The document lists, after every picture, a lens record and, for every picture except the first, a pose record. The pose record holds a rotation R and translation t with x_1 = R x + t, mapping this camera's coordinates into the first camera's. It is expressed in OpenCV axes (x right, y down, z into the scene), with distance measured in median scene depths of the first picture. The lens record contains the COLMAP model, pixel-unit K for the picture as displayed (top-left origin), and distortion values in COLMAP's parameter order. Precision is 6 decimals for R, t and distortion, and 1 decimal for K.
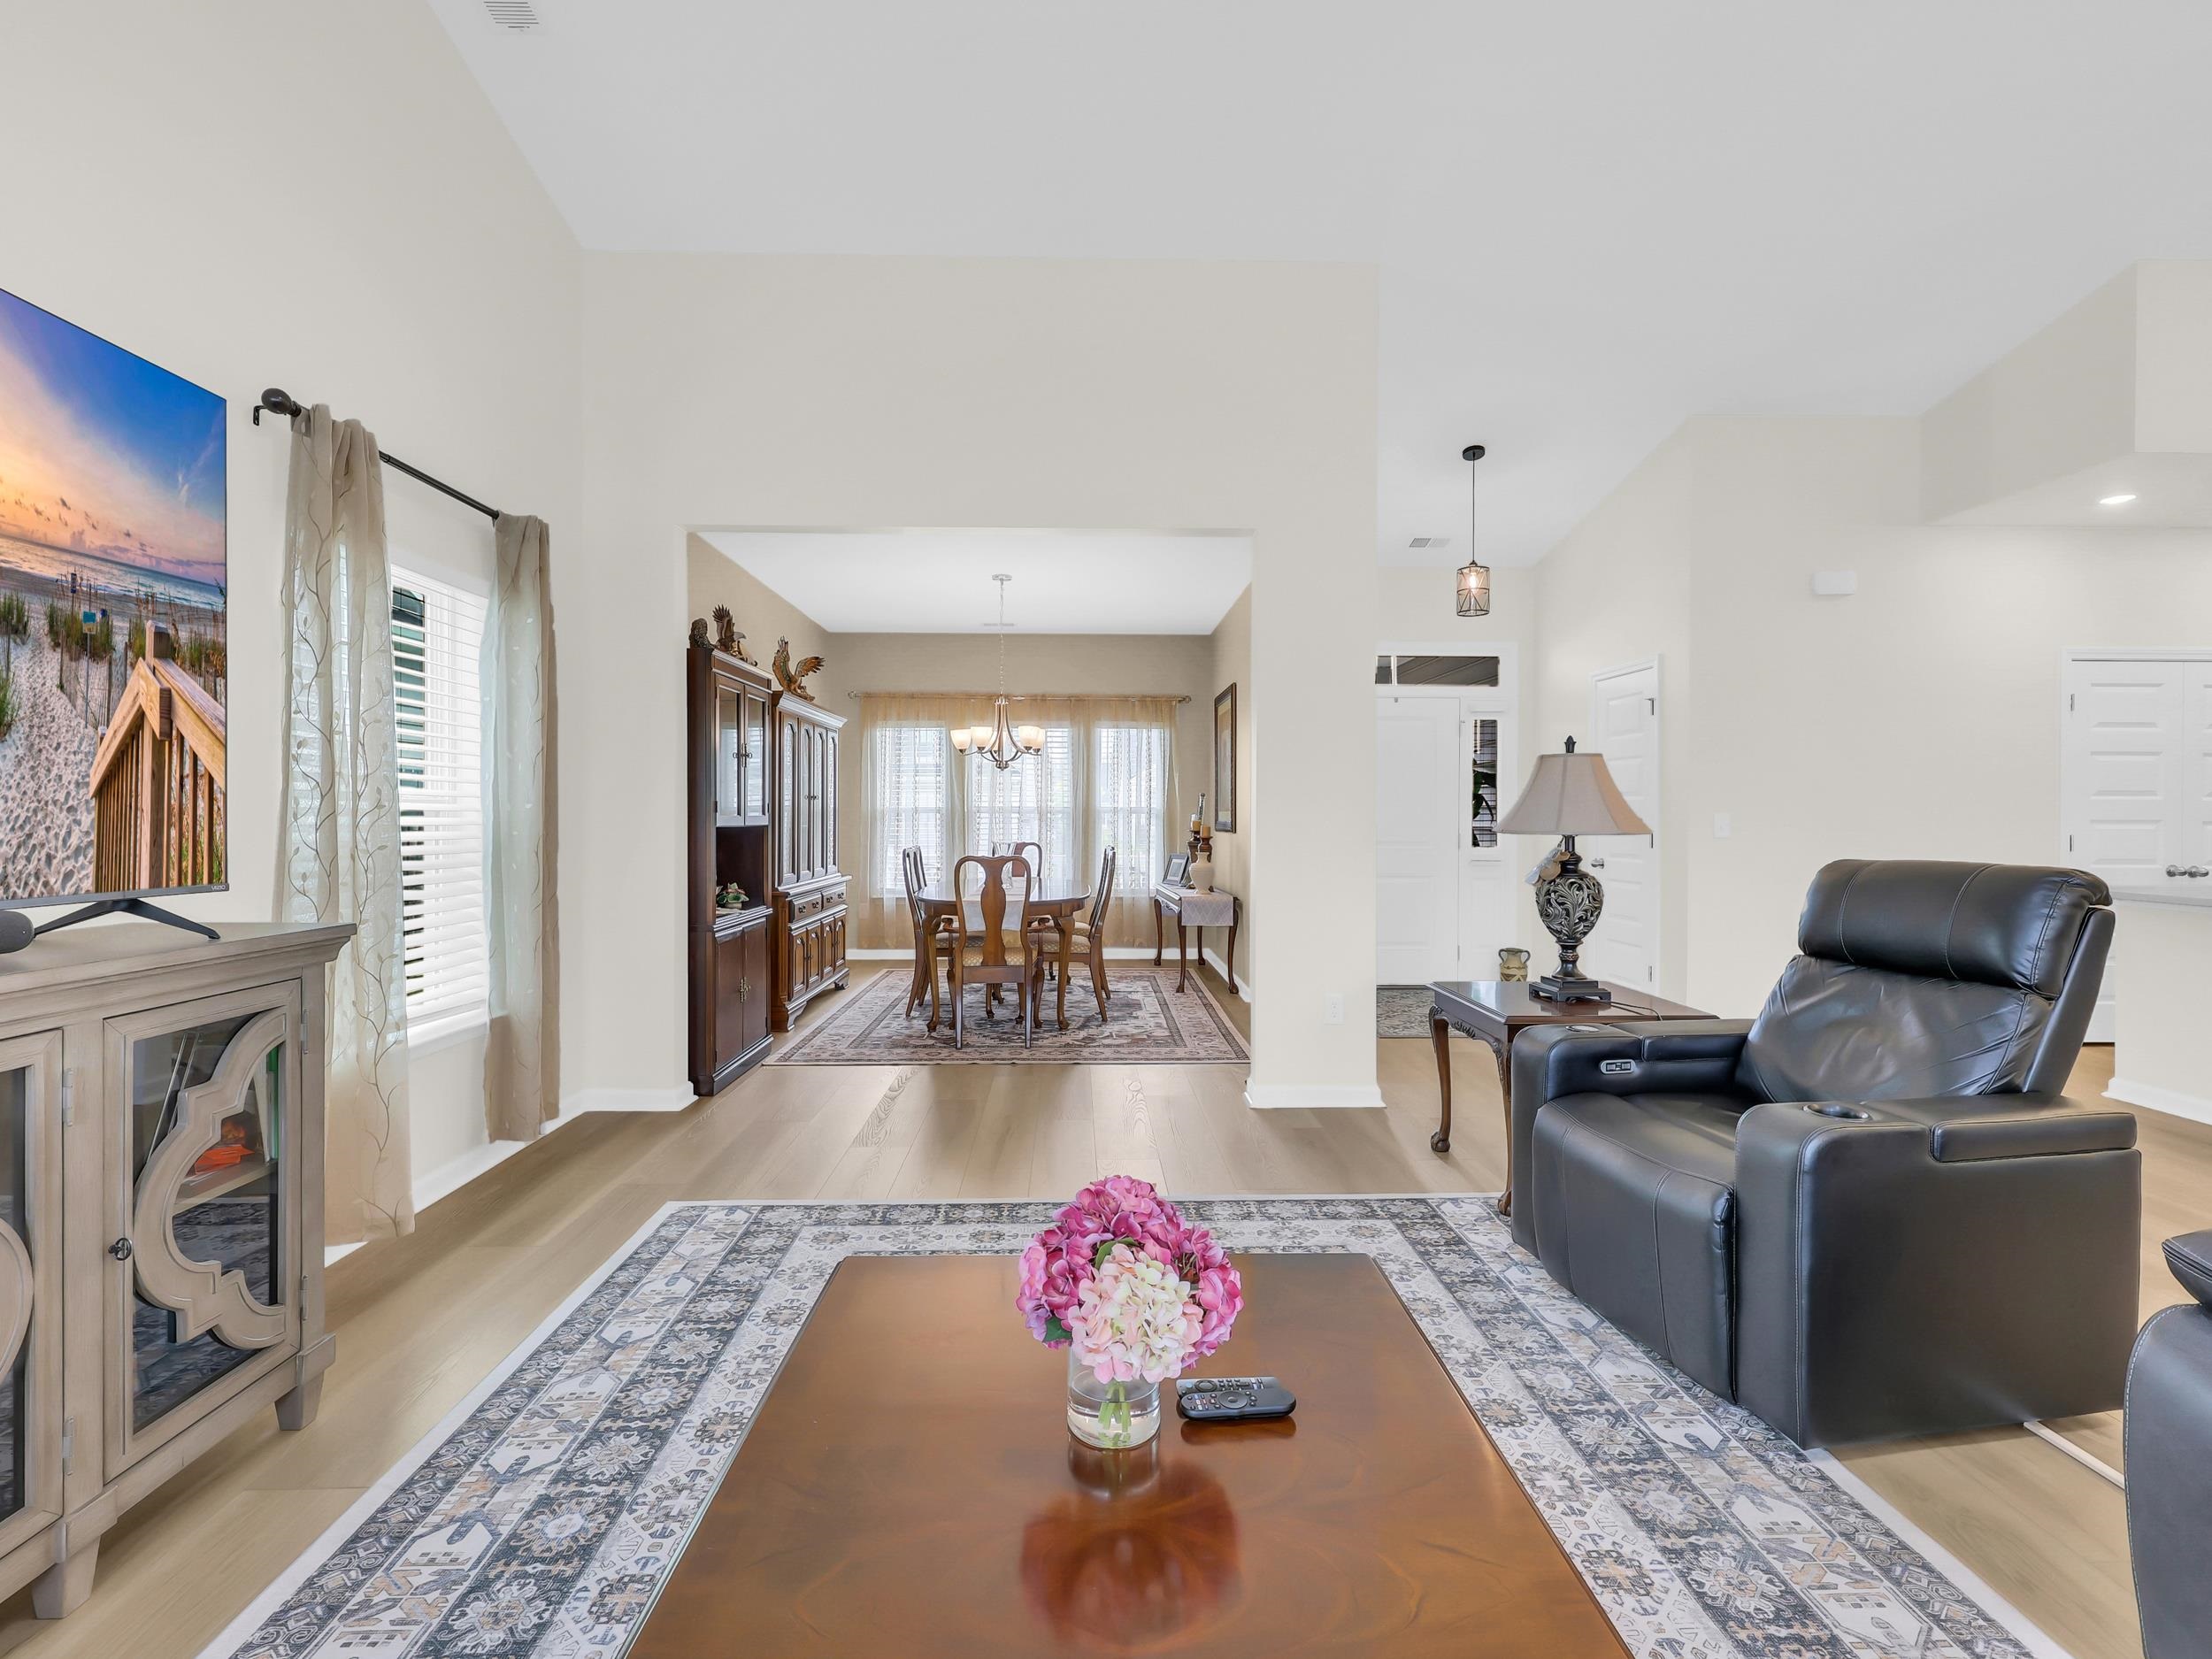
lens RADIAL K [[1013.7, 0, 1110.1], [0, 1013.7, 826.4], [0, 0, 1]] dist [-0.003276, 0.000317]
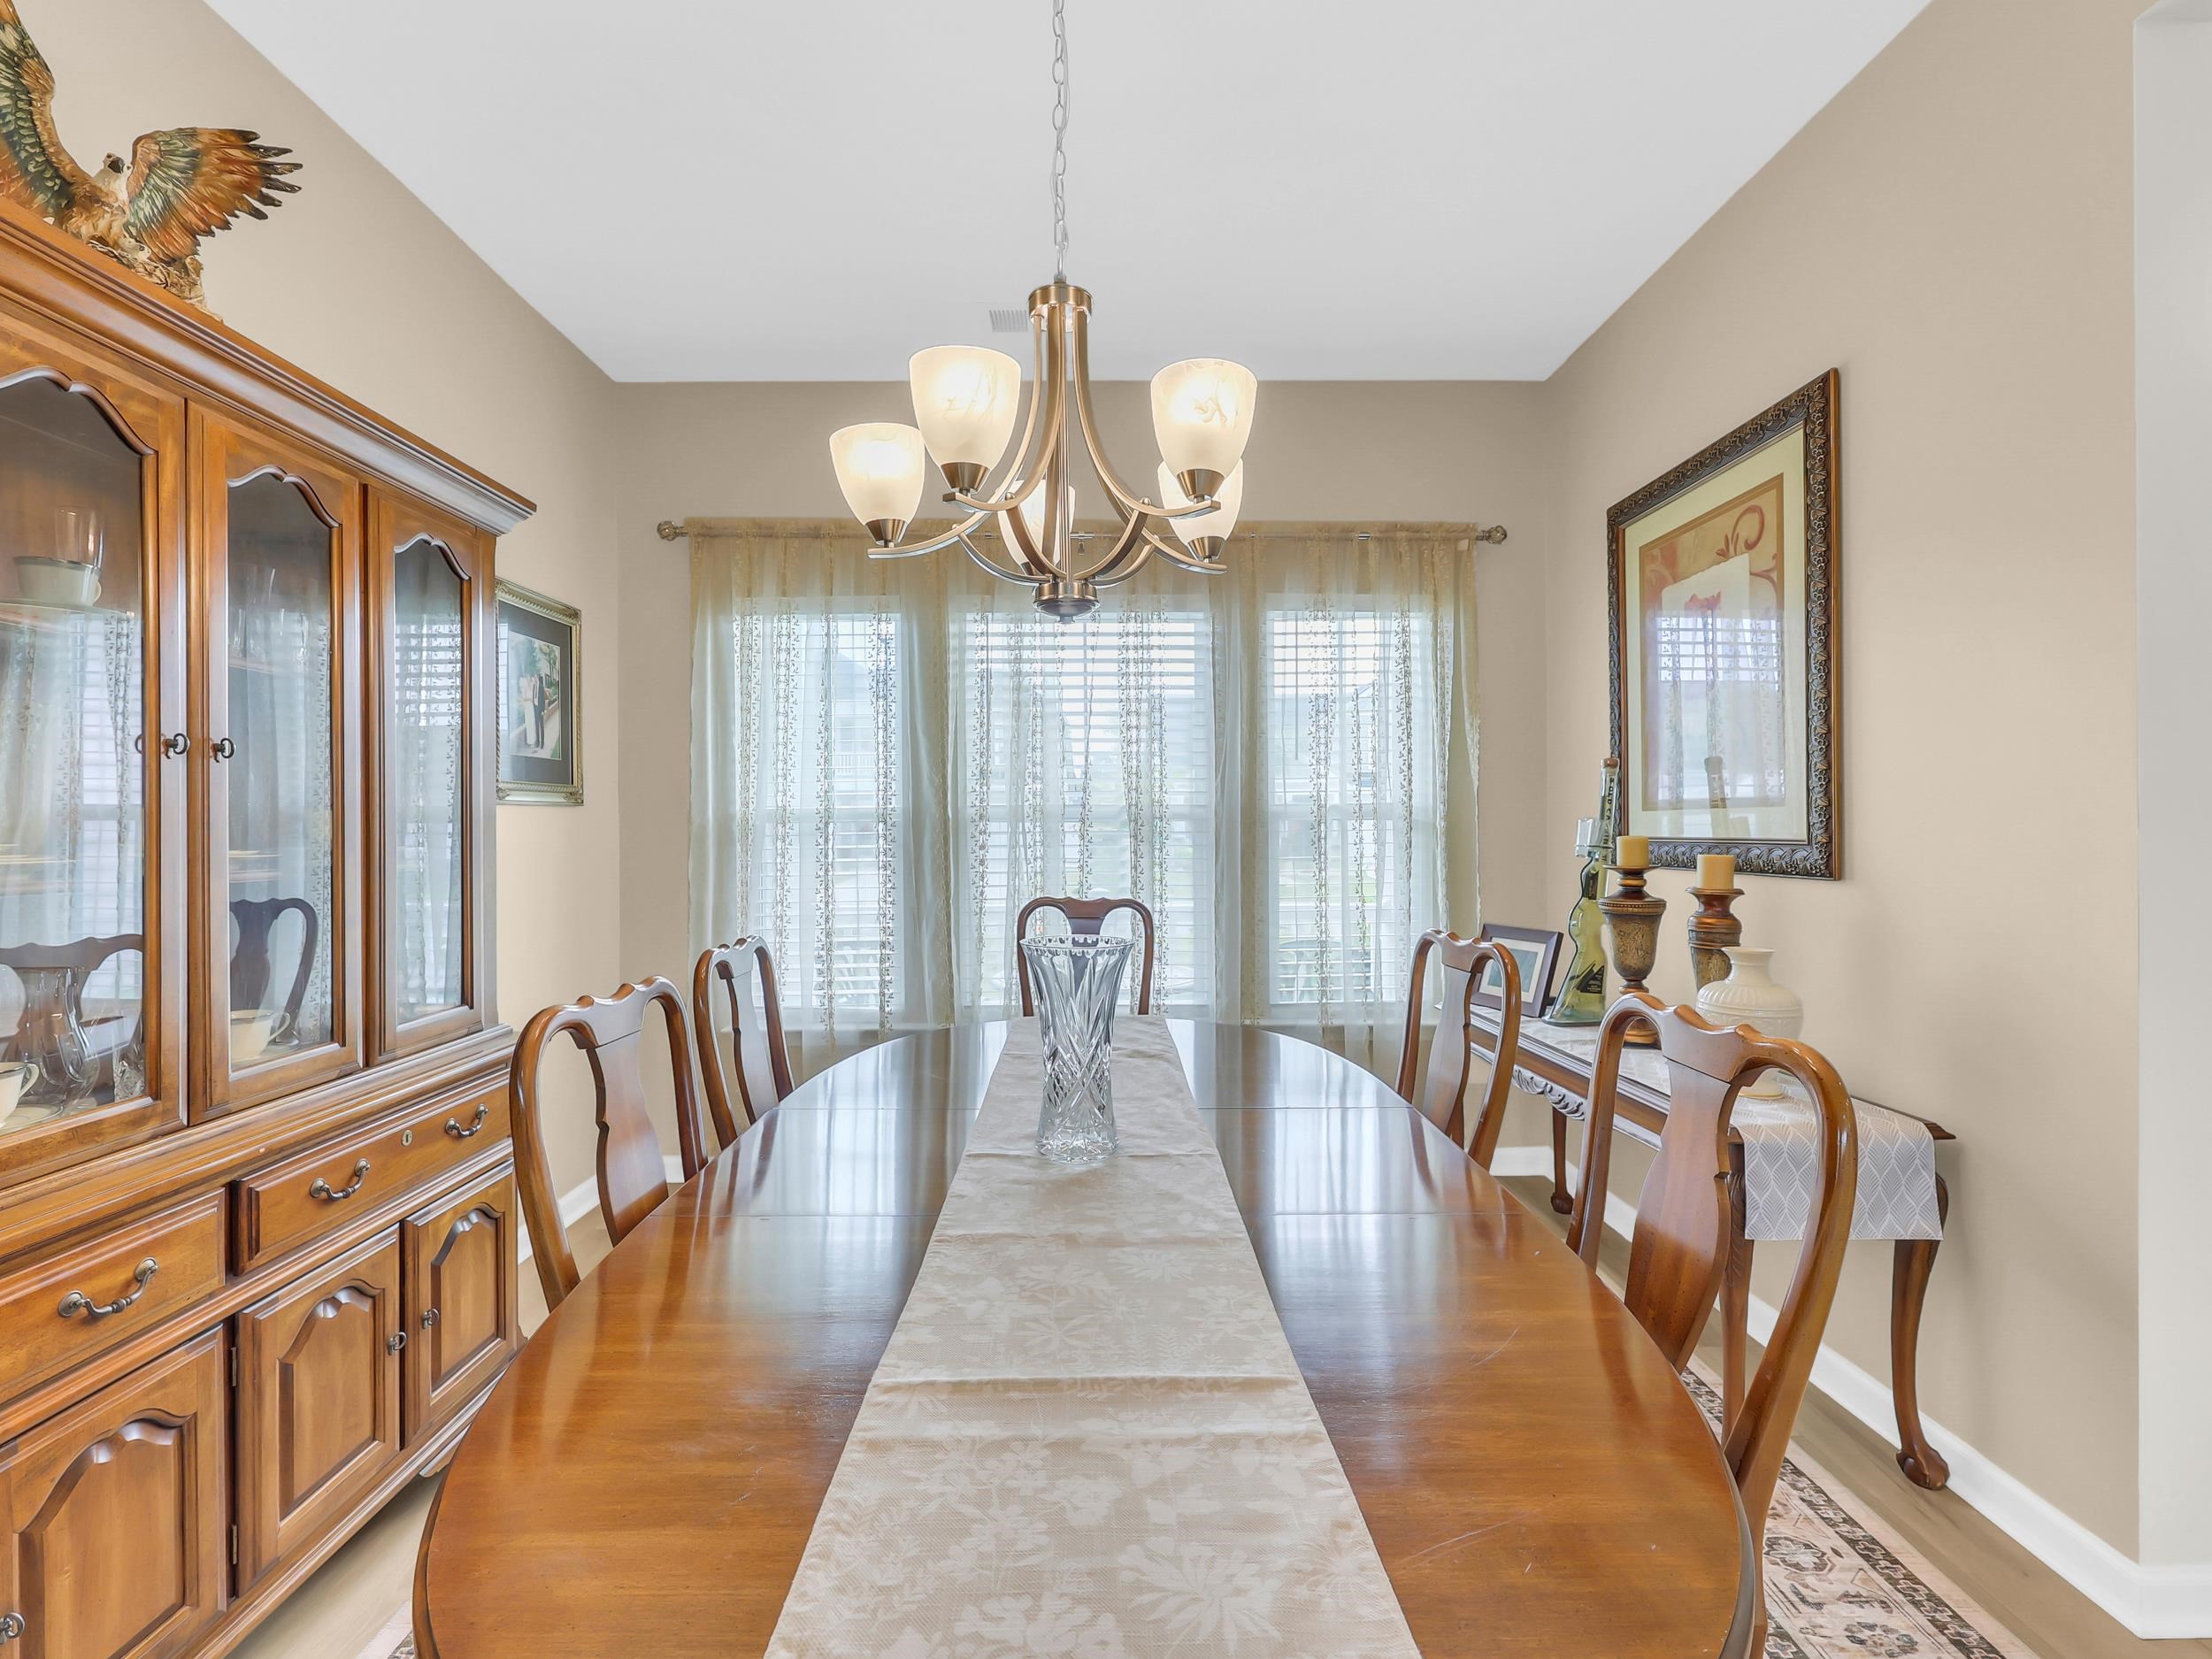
lens RADIAL K [[1013.7, 0, 1108.4], [0, 1013.7, 828.6], [0, 0, 1]] dist [-0.003276, 0.000317]
pose [[0.999816, -0.006043, -0.018203, -0.071601], [0.005795, 0.999890, -0.013671, -0.004549], [0.018284, 0.013563, 0.999741, 0.594271]]
